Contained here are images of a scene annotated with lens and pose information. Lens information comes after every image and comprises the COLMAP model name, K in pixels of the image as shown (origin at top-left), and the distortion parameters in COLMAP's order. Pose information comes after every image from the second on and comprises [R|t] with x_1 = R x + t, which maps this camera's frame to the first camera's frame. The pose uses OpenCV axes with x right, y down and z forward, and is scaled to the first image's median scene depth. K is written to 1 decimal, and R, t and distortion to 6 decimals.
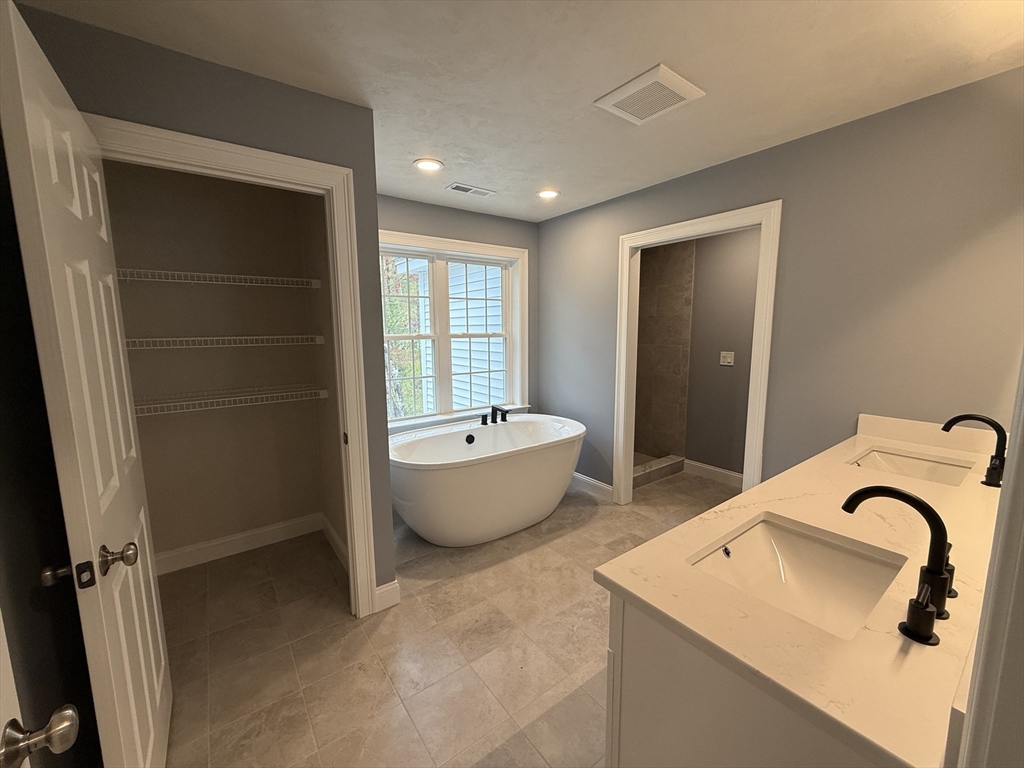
lens RADIAL K [[410.3, 0, 512.0], [0, 410.3, 384.0], [0, 0, 1]] dist [-0.000456, -0.000086]
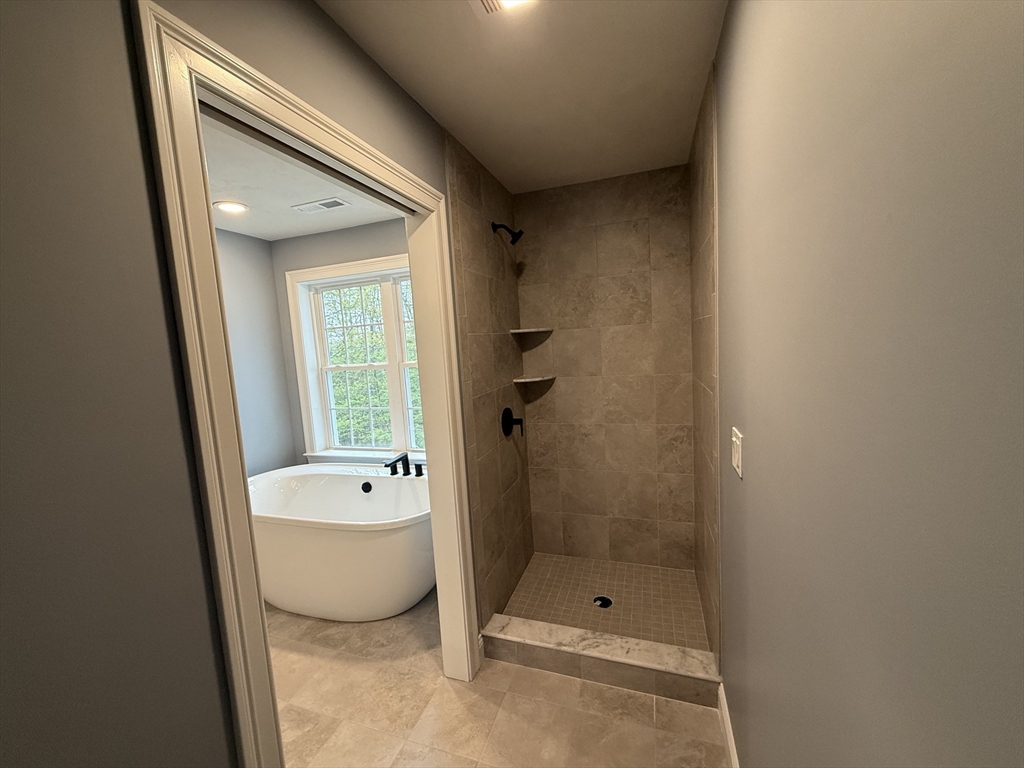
lens RADIAL K [[410.3, 0, 512.0], [0, 410.3, 384.0], [0, 0, 1]] dist [-0.000456, -0.000086]
pose [[0.561861, 0.054881, -0.825409, 0.771305], [-0.059261, 0.997904, 0.026010, -0.122873], [0.825106, 0.034301, 0.563936, 0.758156]]
